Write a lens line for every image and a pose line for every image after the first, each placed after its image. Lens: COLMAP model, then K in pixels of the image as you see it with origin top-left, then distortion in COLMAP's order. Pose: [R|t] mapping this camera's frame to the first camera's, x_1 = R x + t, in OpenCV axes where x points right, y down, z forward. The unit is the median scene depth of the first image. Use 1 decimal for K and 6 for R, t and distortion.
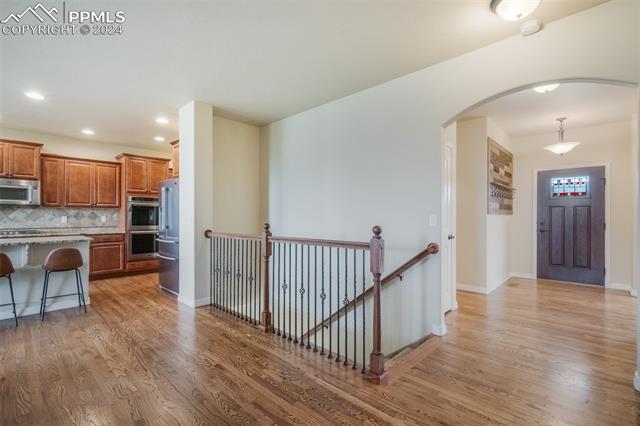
lens RADIAL K [[298.6, 0, 320.0], [0, 298.6, 213.0], [0, 0, 1]] dist [-0.000563, -0.000153]
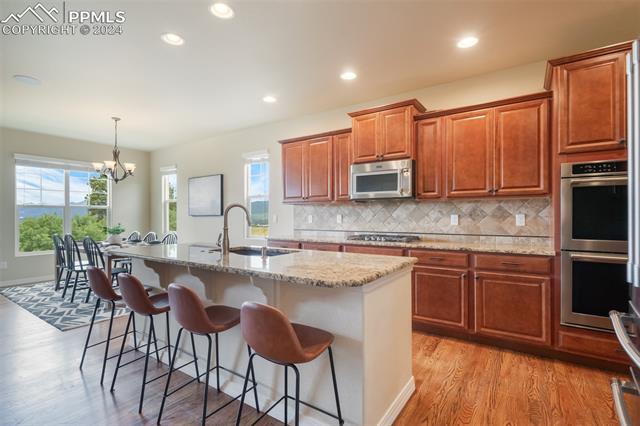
lens RADIAL K [[304.1, 0, 320.0], [0, 304.1, 213.0], [0, 0, 1]] dist [0.000177, -0.000053]
pose [[0.148689, -0.011607, -0.988816, -0.306068], [0.012703, 0.999871, -0.009826, 0.010165], [0.988802, -0.011100, 0.148818, 0.657776]]
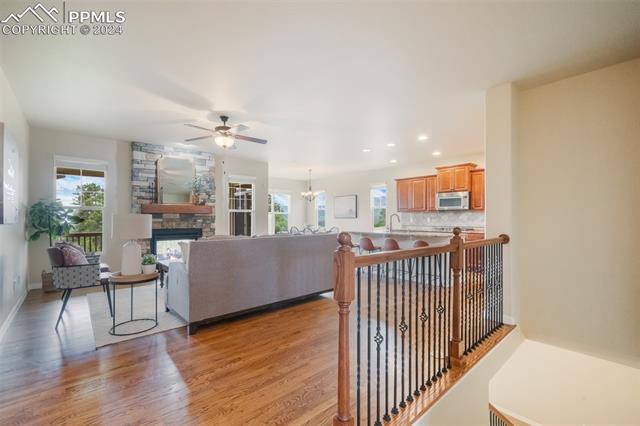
lens RADIAL K [[280.0, 0, 313.7], [0, 280.0, 218.1], [0, 0, 1]] dist [0.000493, -0.000002]
pose [[-0.110041, 0.003315, -0.993922, 0.350032], [0.013408, 0.999908, 0.001851, 0.000286], [0.993837, -0.013123, -0.110076, 0.416190]]
